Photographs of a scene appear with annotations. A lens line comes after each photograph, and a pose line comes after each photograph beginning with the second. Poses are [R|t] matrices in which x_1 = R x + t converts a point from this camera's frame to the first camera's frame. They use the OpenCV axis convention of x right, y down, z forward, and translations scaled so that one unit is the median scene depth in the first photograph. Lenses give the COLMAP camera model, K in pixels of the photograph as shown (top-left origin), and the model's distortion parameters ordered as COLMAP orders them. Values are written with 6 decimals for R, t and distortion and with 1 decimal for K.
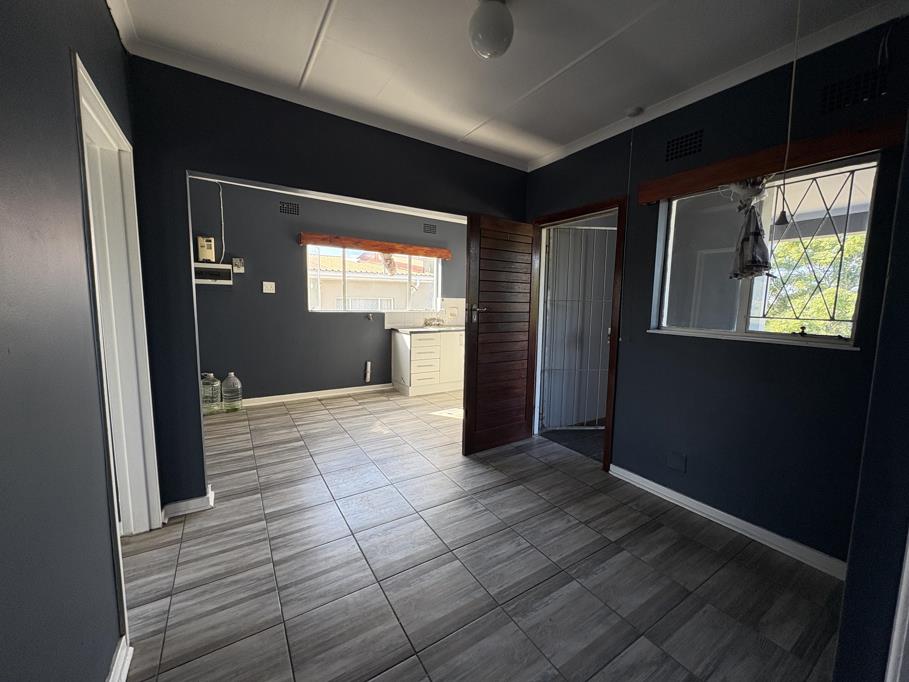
lens RADIAL K [[360.0, 0, 454.2], [0, 360.0, 341.0], [0, 0, 1]] dist [-0.000705, 0.000046]
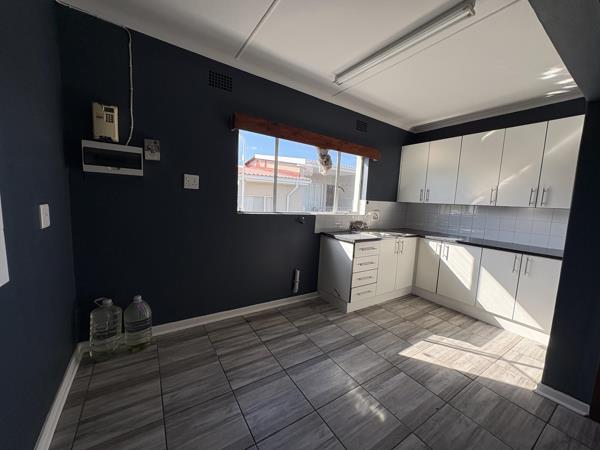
lens RADIAL K [[237.7, 0, 300.3], [0, 237.7, 224.9], [0, 0, 1]] dist [-0.000705, 0.000046]
pose [[0.999184, 0.030364, 0.026622, -0.282015], [-0.030347, 0.999539, -0.001021, -0.060612], [-0.026641, 0.000213, 0.999645, 0.467725]]
